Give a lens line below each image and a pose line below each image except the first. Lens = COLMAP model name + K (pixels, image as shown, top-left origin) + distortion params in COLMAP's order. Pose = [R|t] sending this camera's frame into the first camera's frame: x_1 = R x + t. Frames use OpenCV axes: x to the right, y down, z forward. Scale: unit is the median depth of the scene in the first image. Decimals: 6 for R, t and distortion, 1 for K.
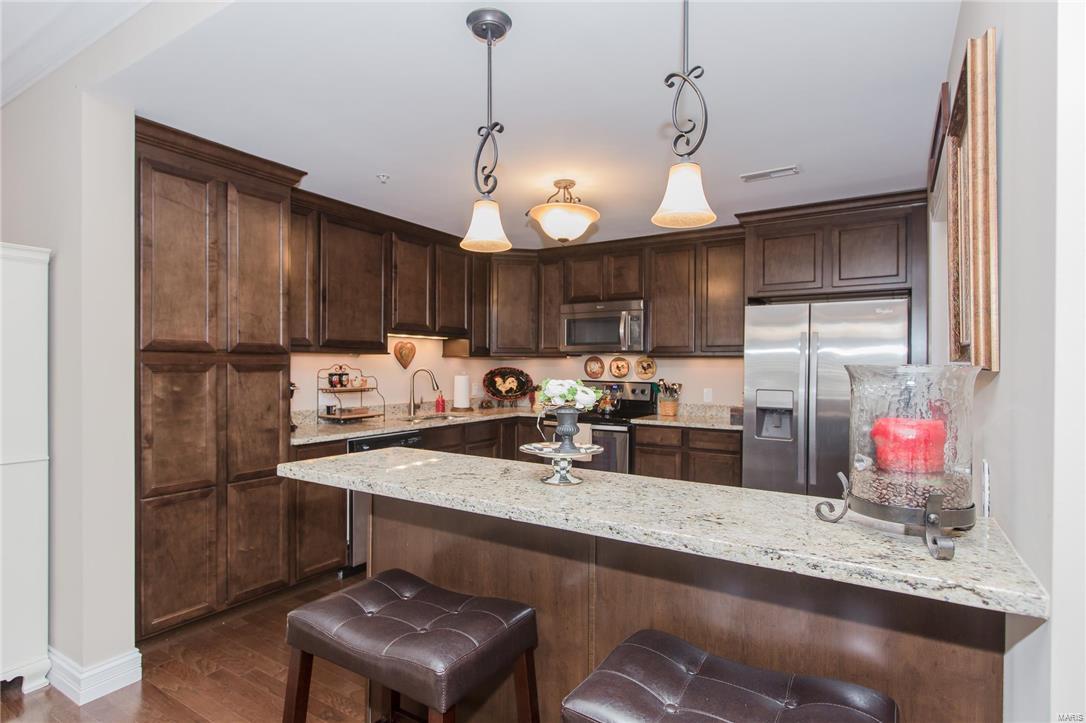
lens RADIAL K [[561.0, 0, 538.9], [0, 561.0, 366.4], [0, 0, 1]] dist [-0.005484, -0.003125]
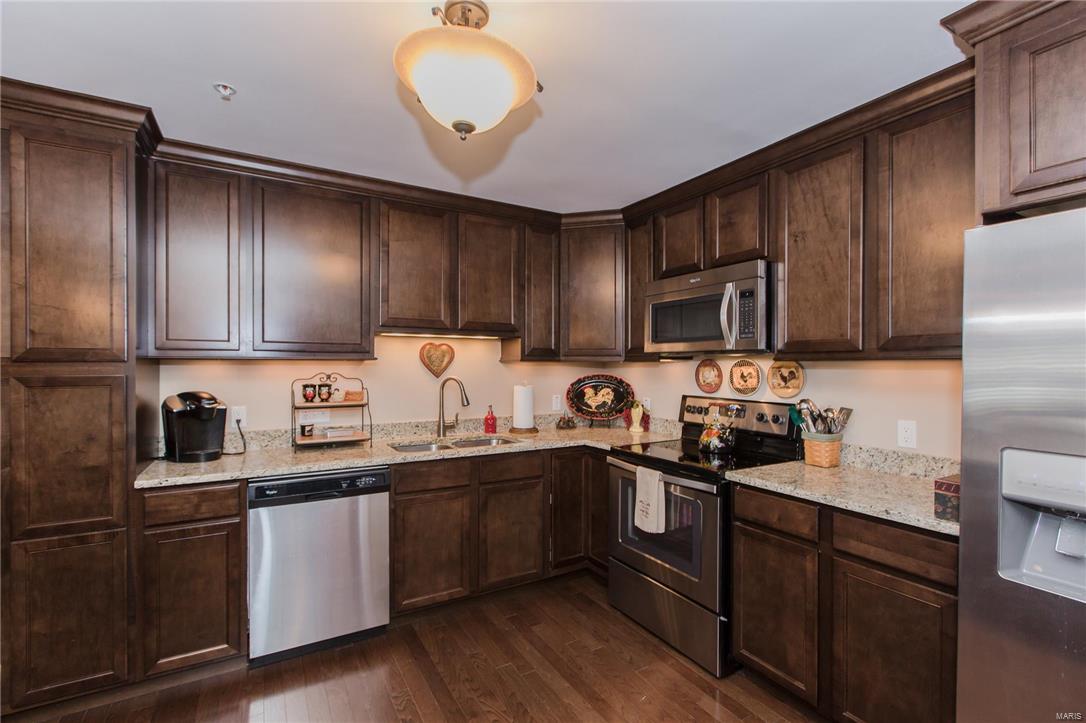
lens RADIAL K [[491.0, 0, 540.1], [0, 491.0, 365.7], [0, 0, 1]] dist [0.009059, -0.003803]
pose [[0.888161, -0.002868, -0.459523, 0.236052], [0.001256, 0.999992, -0.003813, -0.010652], [0.459531, 0.002810, 0.888158, 0.500271]]
